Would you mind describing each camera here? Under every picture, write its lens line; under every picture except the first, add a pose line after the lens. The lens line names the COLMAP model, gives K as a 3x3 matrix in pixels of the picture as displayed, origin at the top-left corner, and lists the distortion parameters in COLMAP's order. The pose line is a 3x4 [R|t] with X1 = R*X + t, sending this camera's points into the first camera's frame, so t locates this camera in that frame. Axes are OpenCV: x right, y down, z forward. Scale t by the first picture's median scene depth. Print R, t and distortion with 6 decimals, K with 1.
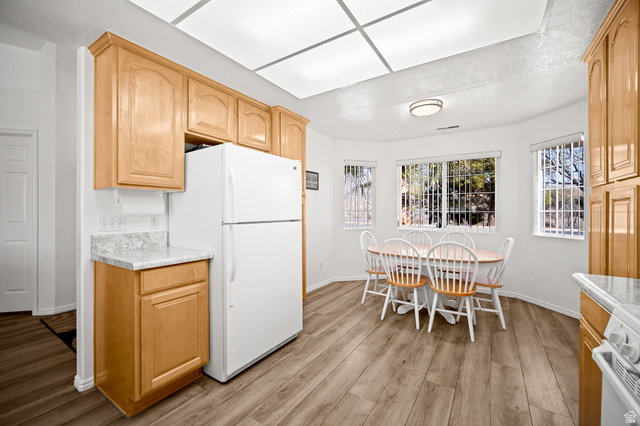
lens RADIAL K [[261.6, 0, 322.0], [0, 261.6, 211.8], [0, 0, 1]] dist [0.001070, -0.000612]
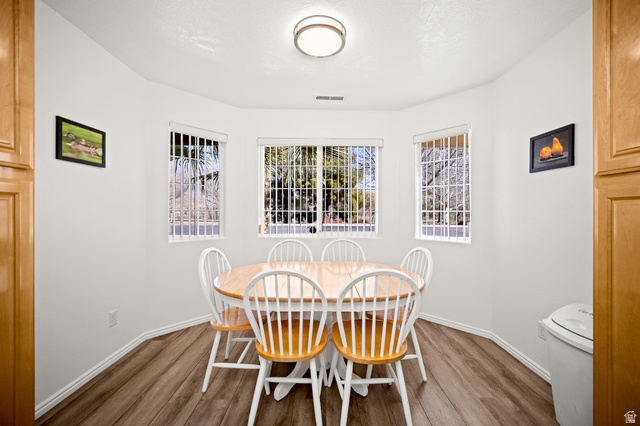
lens RADIAL K [[261.6, 0, 321.8], [0, 261.6, 211.8], [0, 0, 1]] dist [0.001070, -0.000612]
pose [[0.836182, -0.001258, 0.548450, 0.065398], [0.000520, 0.999999, 0.001500, -0.001513], [-0.548451, -0.000969, 0.836182, 0.438962]]
